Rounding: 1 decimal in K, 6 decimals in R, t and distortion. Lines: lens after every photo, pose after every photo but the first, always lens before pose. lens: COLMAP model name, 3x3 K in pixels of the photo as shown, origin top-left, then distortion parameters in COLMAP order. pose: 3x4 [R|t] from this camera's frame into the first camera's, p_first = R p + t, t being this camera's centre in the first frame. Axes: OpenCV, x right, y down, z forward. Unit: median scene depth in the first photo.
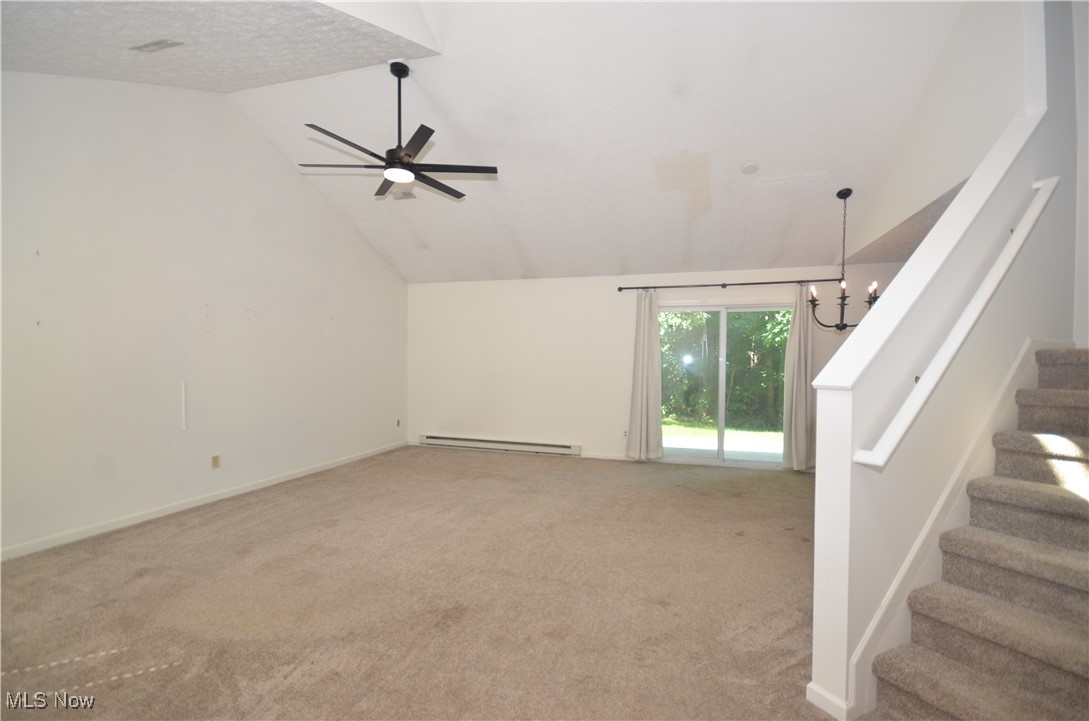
lens RADIAL K [[476.4, 0, 541.5], [0, 476.4, 359.7], [0, 0, 1]] dist [0.003019, -0.008265]
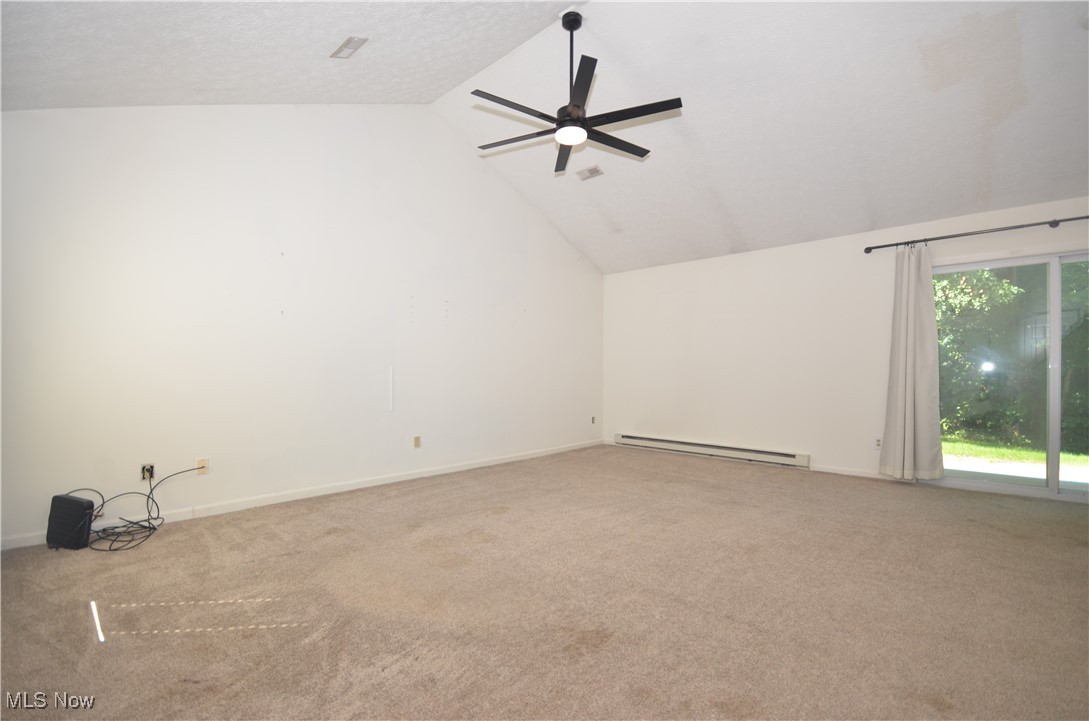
lens RADIAL K [[476.4, 0, 545.6], [0, 476.4, 367.8], [0, 0, 1]] dist [0.003019, -0.008265]
pose [[0.901323, -0.009260, -0.433049, 0.048676], [0.004458, 0.999917, -0.012103, 0.069367], [0.433125, 0.008978, 0.901289, 0.174111]]
